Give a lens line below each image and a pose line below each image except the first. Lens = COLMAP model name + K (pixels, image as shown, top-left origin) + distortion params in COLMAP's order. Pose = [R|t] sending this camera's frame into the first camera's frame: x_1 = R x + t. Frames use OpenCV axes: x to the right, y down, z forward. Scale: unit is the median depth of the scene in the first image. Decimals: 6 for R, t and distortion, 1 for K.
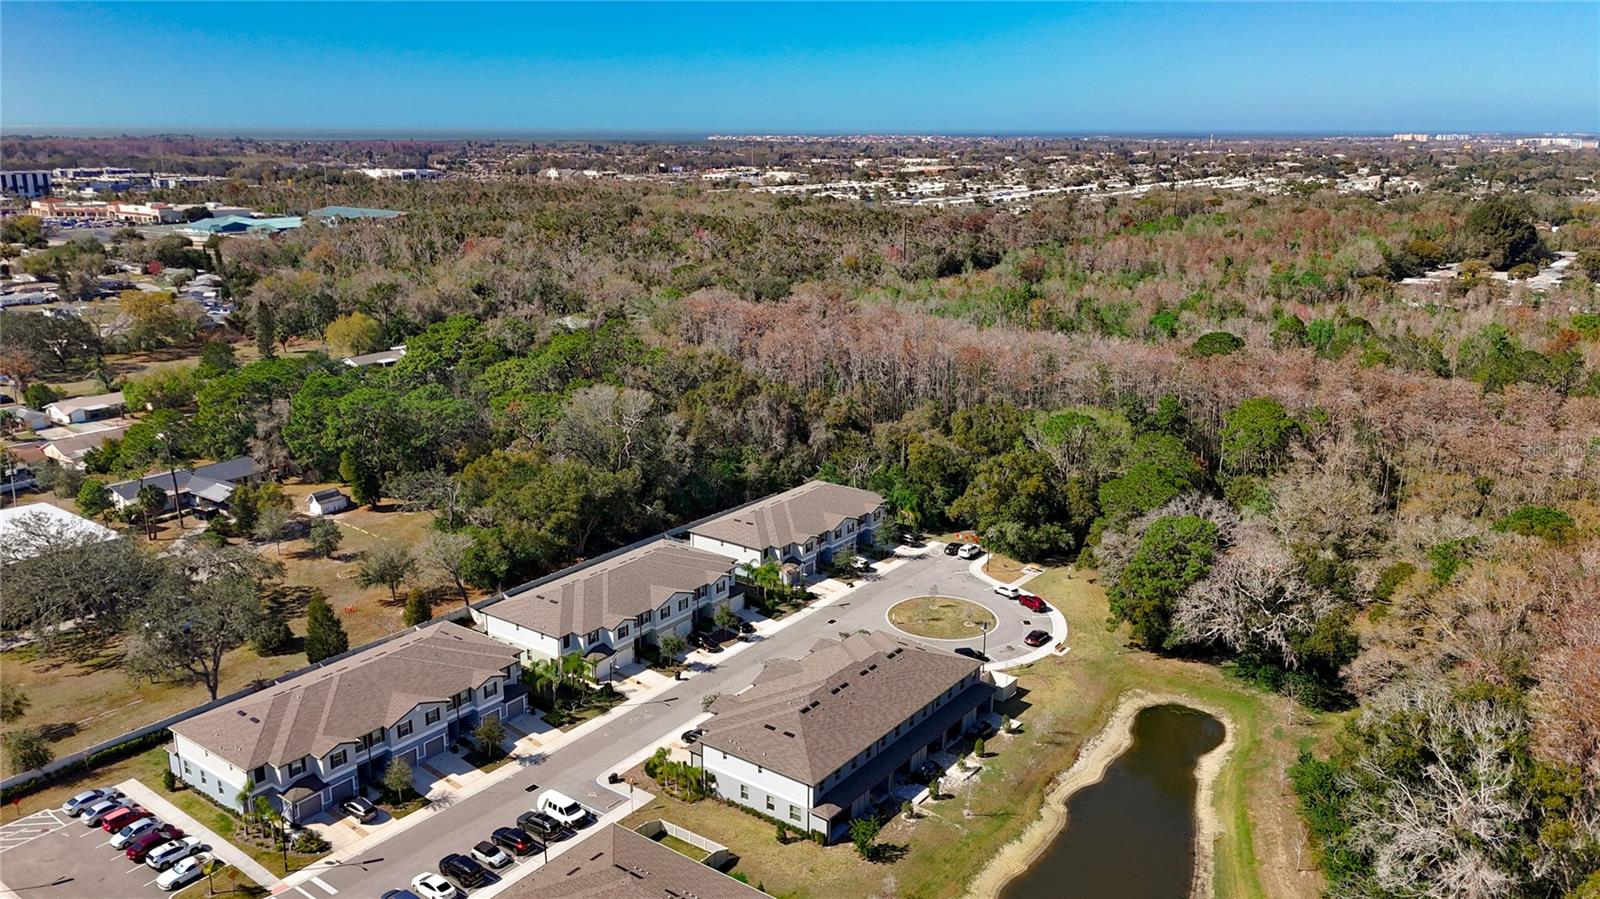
lens RADIAL K [[1223.9, 0, 807.2], [0, 1223.9, 447.6], [0, 0, 1]] dist [0.058762, -0.022937]
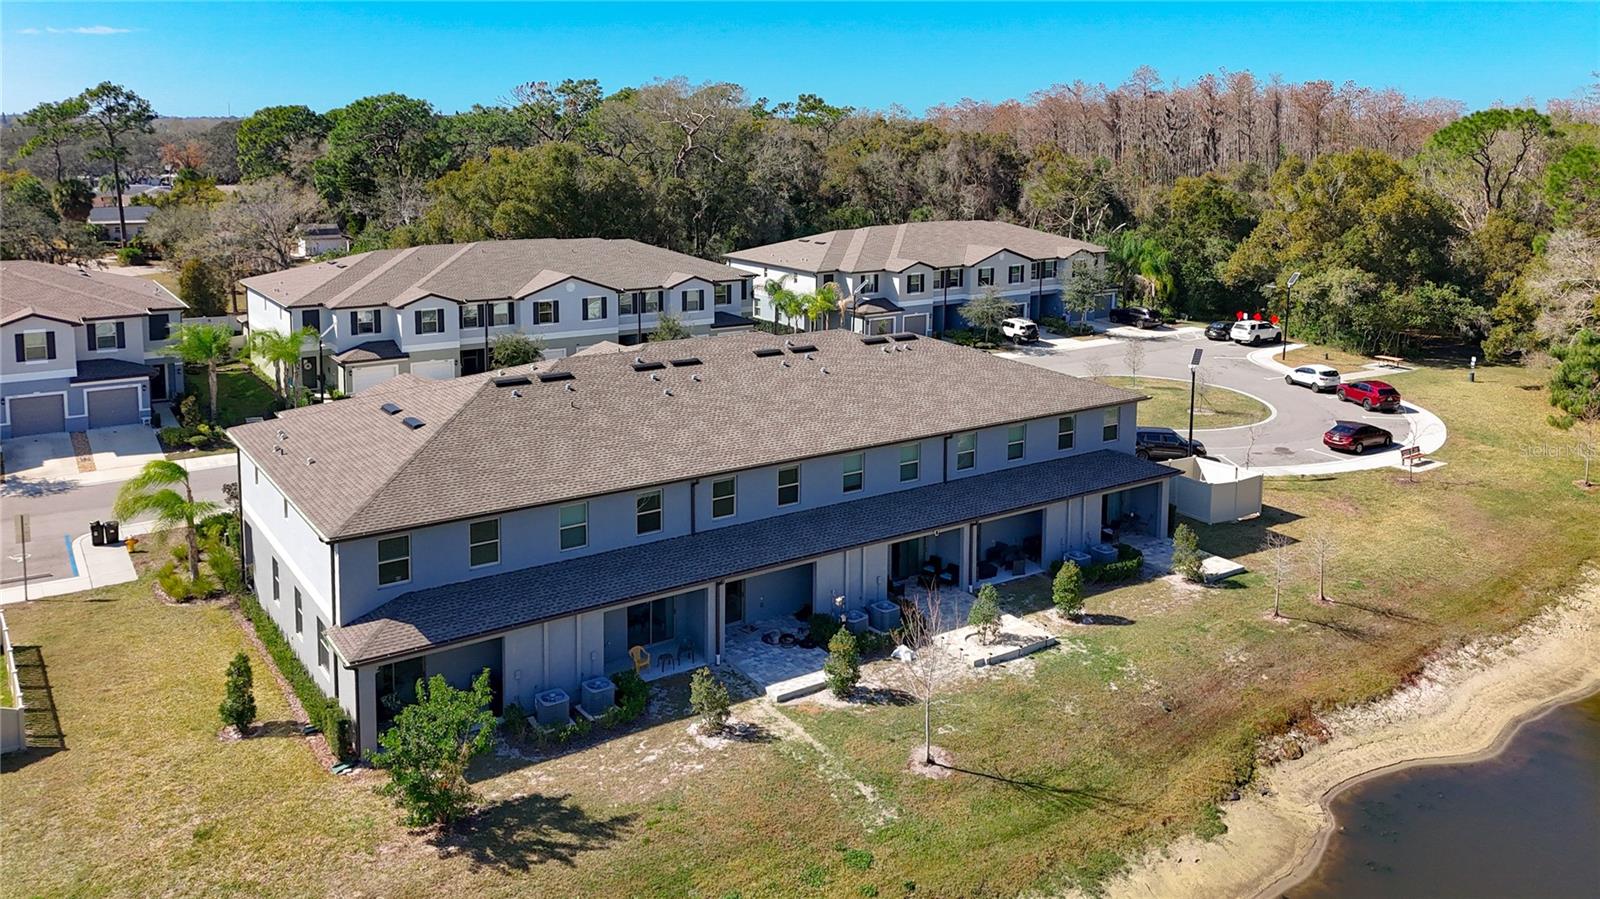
lens RADIAL K [[1223.9, 0, 794.6], [0, 1223.9, 372.8], [0, 0, 1]] dist [0.058762, -0.022937]
pose [[0.943248, 0.065237, -0.325619, 0.149566], [-0.088252, 0.994500, -0.056401, 0.182027], [0.320148, 0.081936, 0.943817, 0.573125]]
